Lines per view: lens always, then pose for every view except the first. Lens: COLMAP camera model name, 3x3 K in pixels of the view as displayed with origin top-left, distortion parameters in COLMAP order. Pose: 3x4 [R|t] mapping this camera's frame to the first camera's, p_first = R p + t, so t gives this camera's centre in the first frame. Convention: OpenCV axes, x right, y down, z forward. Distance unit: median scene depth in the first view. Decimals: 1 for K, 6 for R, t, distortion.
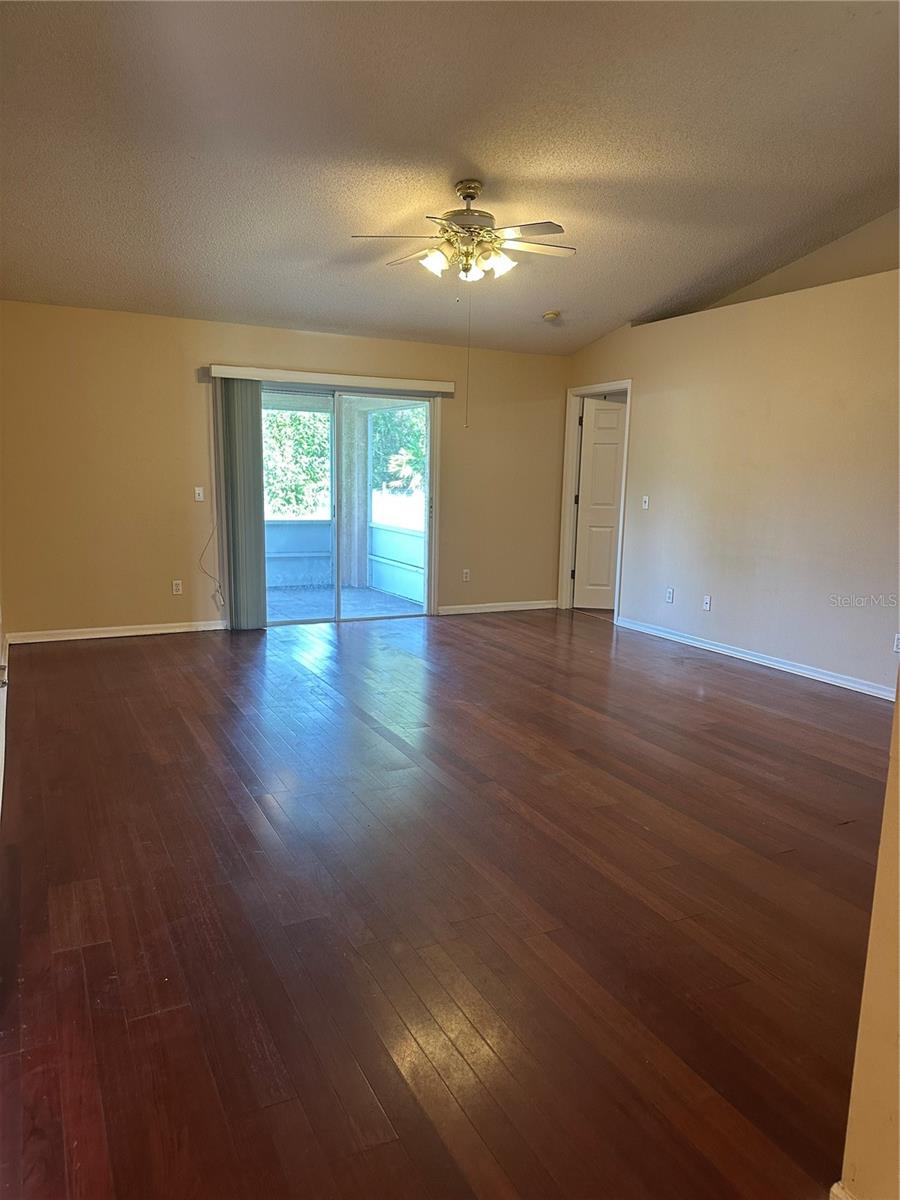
lens RADIAL K [[840.4, 0, 453.3], [0, 840.4, 608.7], [0, 0, 1]] dist [0.039709, -0.069293]
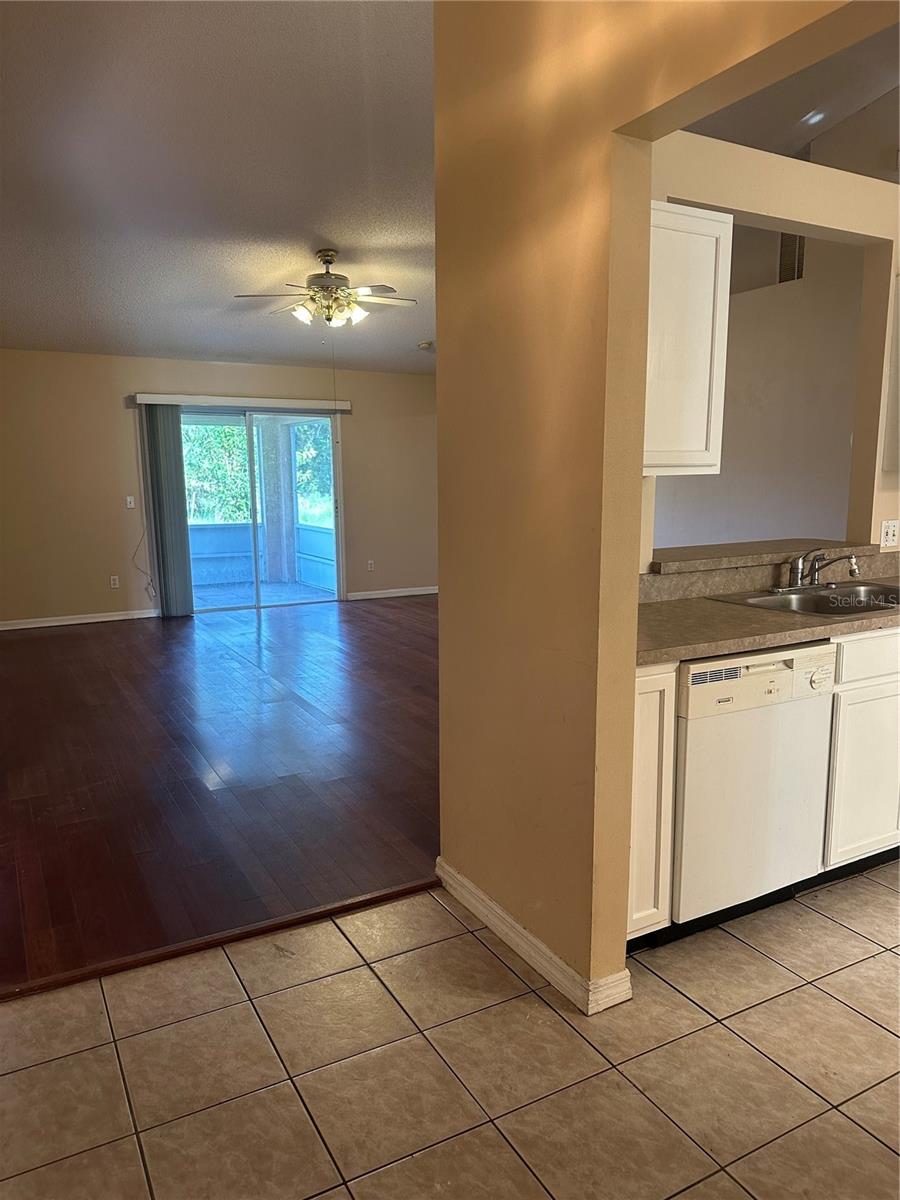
lens RADIAL K [[840.4, 0, 453.3], [0, 840.4, 608.7], [0, 0, 1]] dist [0.039709, -0.069293]
pose [[0.998621, -0.036642, 0.037609, 0.134805], [0.036721, 0.999325, -0.001406, 0.041577], [-0.037532, 0.002785, 0.999292, -0.267154]]
